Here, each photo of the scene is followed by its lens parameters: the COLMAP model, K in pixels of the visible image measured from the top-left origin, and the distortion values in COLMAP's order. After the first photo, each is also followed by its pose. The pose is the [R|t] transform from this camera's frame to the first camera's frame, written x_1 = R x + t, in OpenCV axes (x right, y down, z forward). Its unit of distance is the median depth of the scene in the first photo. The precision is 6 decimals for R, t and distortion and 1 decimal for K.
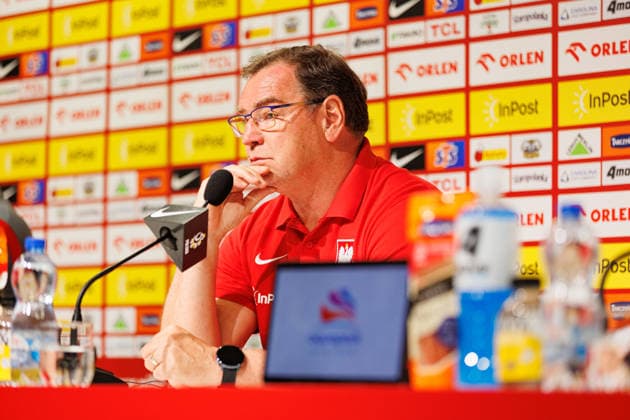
lens RADIAL K [[2209.5, 0, 315.0], [0, 2209.5, 210.0], [0, 0, 1]] dist [-0.004869, -3.669949]
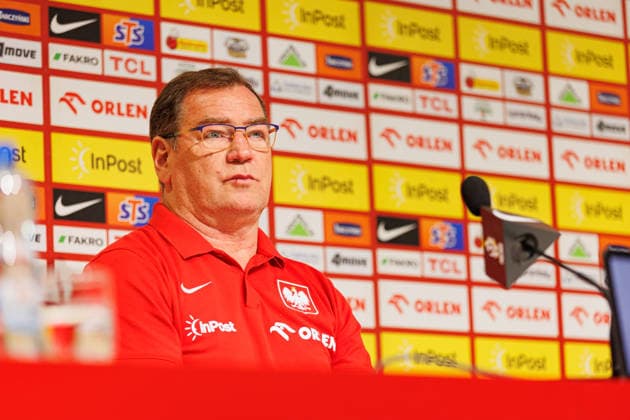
lens RADIAL K [[2209.5, 0, 315.0], [0, 2209.5, 210.0], [0, 0, 1]] dist [-0.004869, -3.669949]
pose [[0.190662, 0.112770, 0.975157, -0.764611], [-0.082102, 0.991731, -0.098634, 0.054629], [-0.978216, -0.061257, 0.198344, 0.743376]]
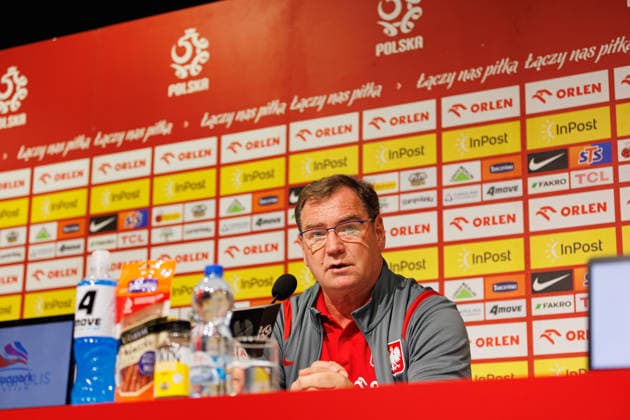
lens RADIAL K [[1380.5, 0, 315.0], [0, 1380.5, 210.0], [0, 0, 1]] dist [0.066281, 0.246830]
pose [[0.966961, 0.013829, 0.254551, -0.241428], [0.014730, 0.993829, -0.109945, 0.017611], [-0.254500, 0.110062, 0.960789, 0.230181]]
